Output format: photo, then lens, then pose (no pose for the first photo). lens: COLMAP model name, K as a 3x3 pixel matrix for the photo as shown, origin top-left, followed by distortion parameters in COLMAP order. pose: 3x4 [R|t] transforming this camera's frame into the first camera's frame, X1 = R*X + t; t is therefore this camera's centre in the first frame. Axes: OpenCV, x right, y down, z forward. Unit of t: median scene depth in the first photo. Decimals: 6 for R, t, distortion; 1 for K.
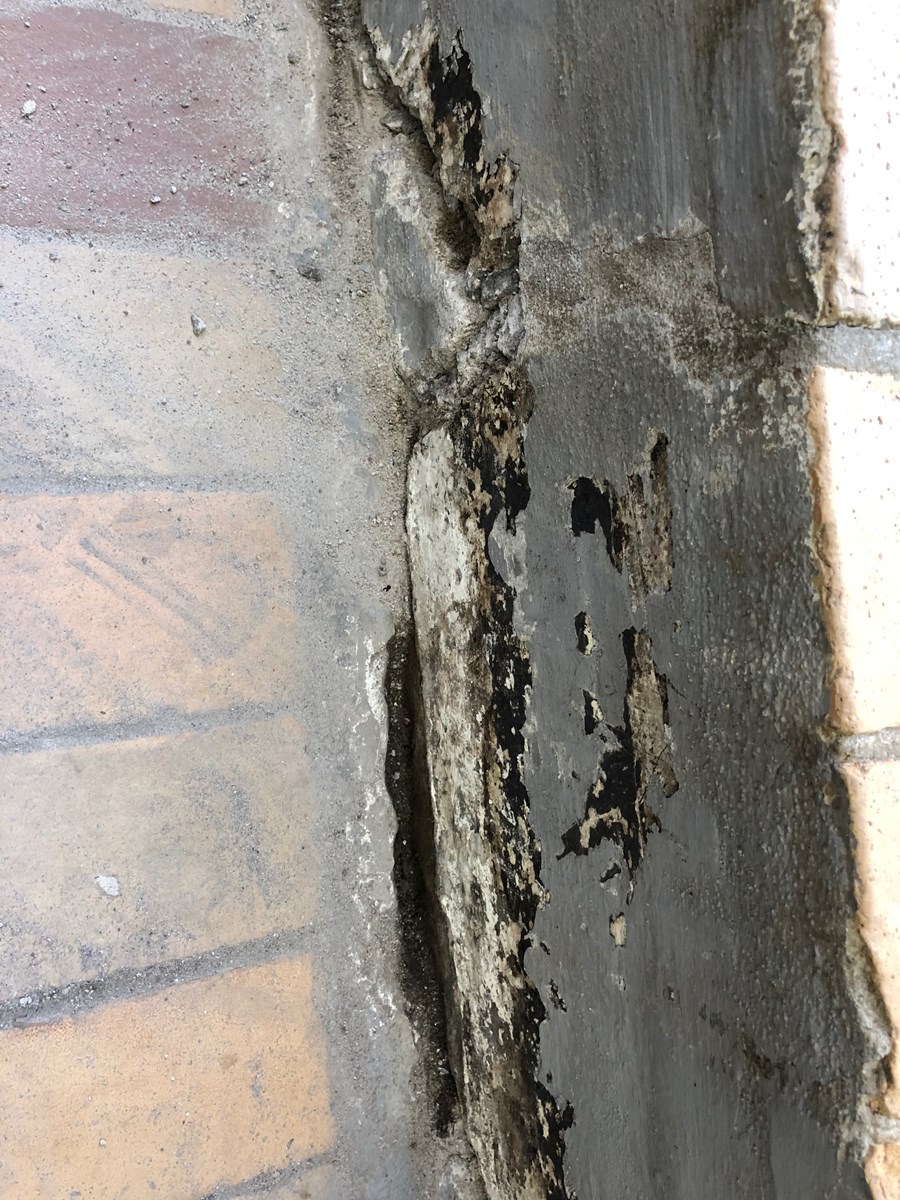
lens RADIAL K [[1011.6, 0, 476.9], [0, 1011.6, 615.5], [0, 0, 1]] dist [0.077357, -0.115538]
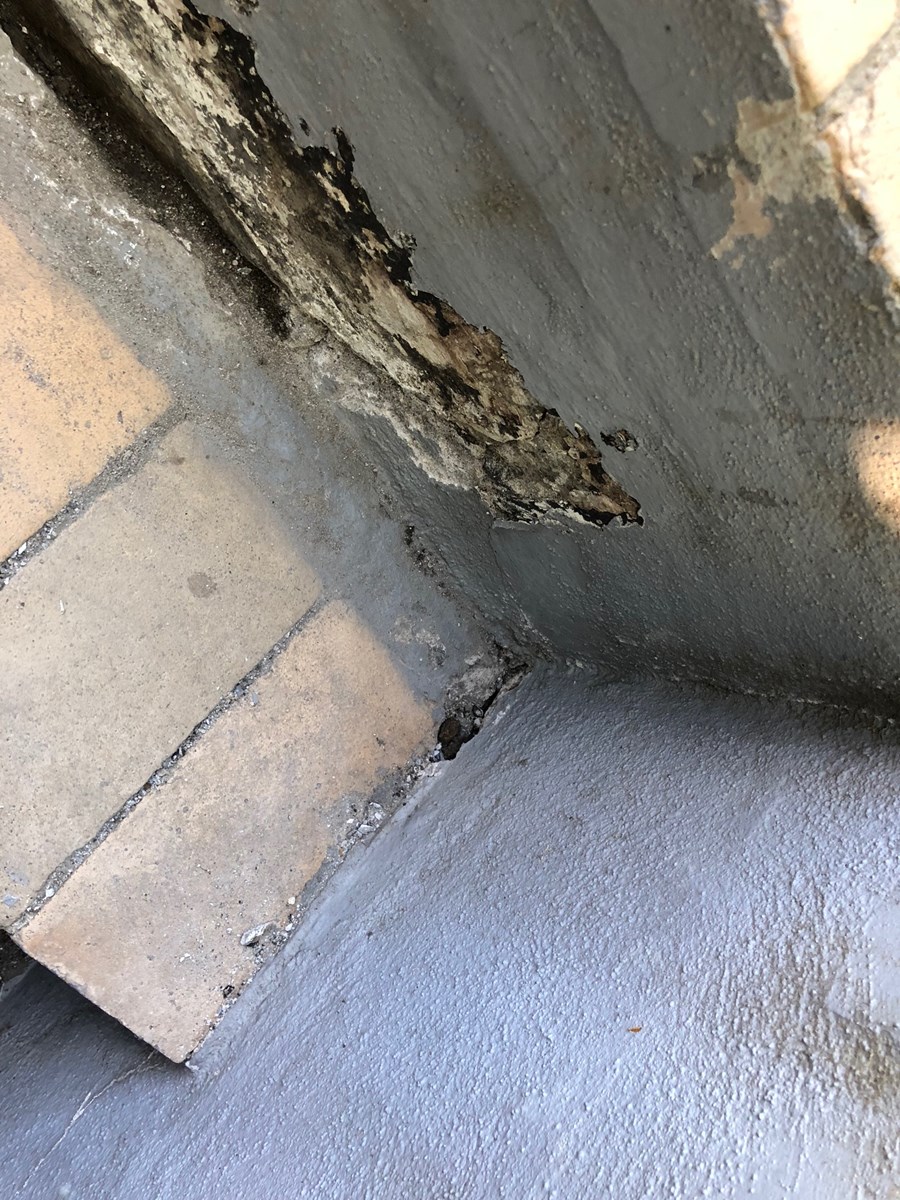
lens RADIAL K [[1011.6, 0, 461.7], [0, 1011.6, 605.4], [0, 0, 1]] dist [0.077357, -0.115538]
pose [[0.850826, -0.521573, -0.063689, 0.030950], [0.493153, 0.750808, 0.439418, 0.421678], [-0.181370, -0.405277, 0.896022, 0.140197]]
